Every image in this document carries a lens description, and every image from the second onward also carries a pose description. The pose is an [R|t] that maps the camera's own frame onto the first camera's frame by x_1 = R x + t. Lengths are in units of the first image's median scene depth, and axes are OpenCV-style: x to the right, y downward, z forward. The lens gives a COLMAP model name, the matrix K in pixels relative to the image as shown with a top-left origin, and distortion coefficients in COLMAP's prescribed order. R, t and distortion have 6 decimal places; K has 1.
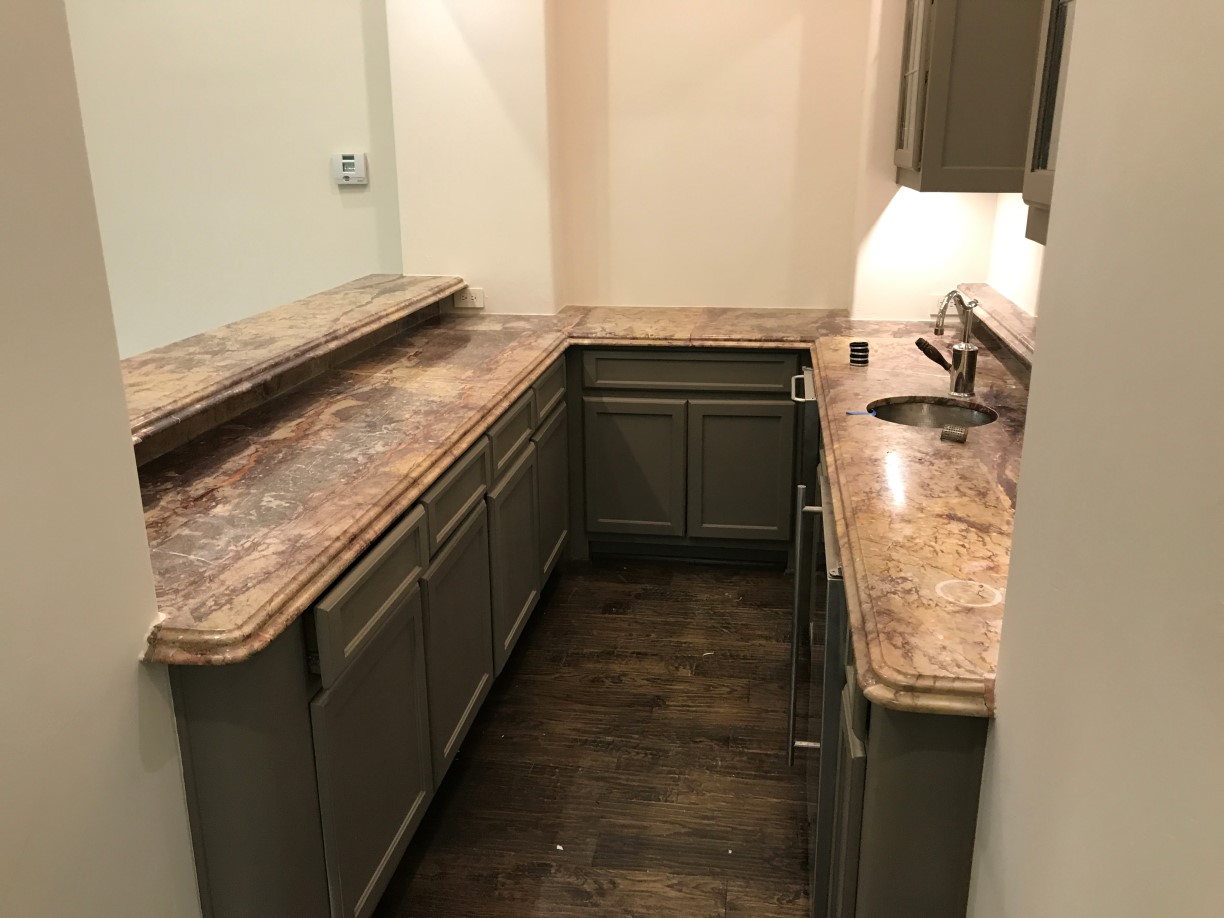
lens RADIAL K [[1019.1, 0, 606.4], [0, 1019.1, 446.1], [0, 0, 1]] dist [0.034112, -0.032484]
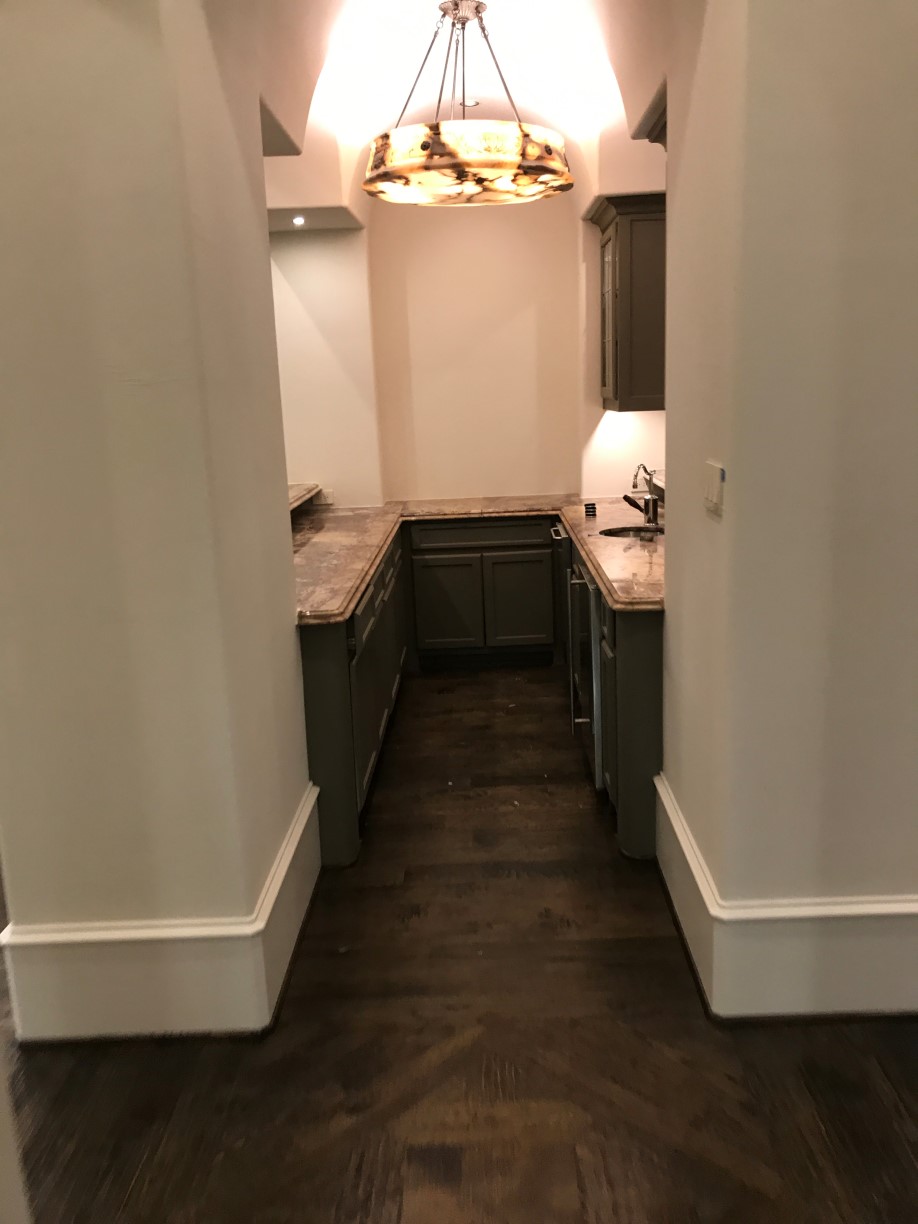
lens RADIAL K [[1019.1, 0, 462.6], [0, 1019.1, 621.7], [0, 0, 1]] dist [0.034112, -0.032484]
pose [[0.989386, -0.063963, 0.130477, -0.163169], [0.071993, 0.995730, -0.057779, 0.150879], [-0.126224, 0.066559, 0.989766, -0.525277]]
